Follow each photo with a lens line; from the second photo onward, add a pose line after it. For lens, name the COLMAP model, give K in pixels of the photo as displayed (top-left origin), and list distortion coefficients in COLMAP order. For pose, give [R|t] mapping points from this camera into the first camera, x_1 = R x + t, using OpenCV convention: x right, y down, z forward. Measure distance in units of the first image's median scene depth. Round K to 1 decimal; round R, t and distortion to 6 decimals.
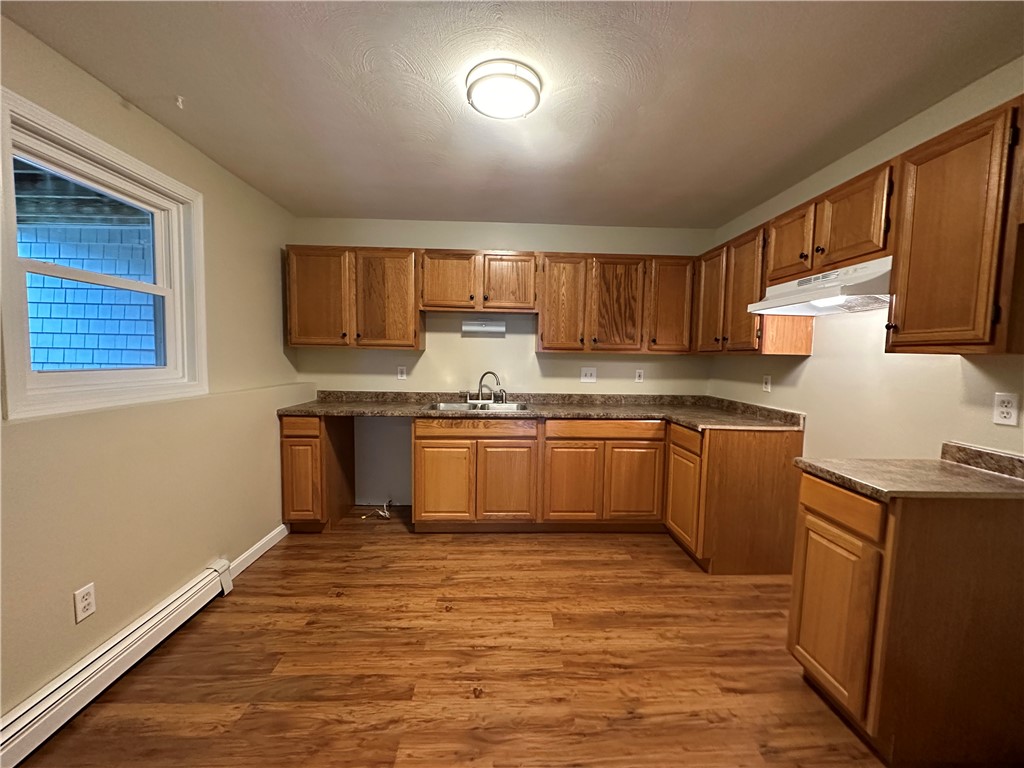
lens RADIAL K [[407.4, 0, 513.4], [0, 407.4, 381.4], [0, 0, 1]] dist [0.001565, 0.000116]
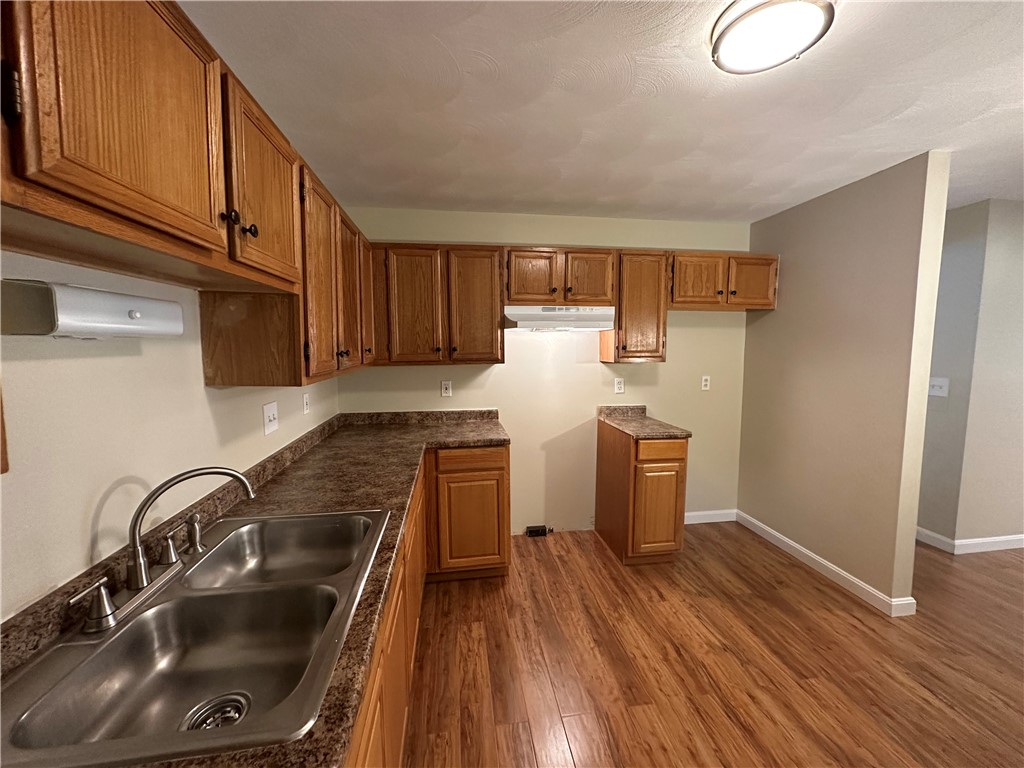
lens RADIAL K [[407.4, 0, 512.0], [0, 407.4, 382.0], [0, 0, 1]] dist [0.001565, 0.000116]
pose [[-0.112292, -0.113367, 0.987187, -0.618089], [0.064641, 0.990533, 0.121104, -0.180665], [-0.991571, 0.077412, -0.103900, 1.298413]]
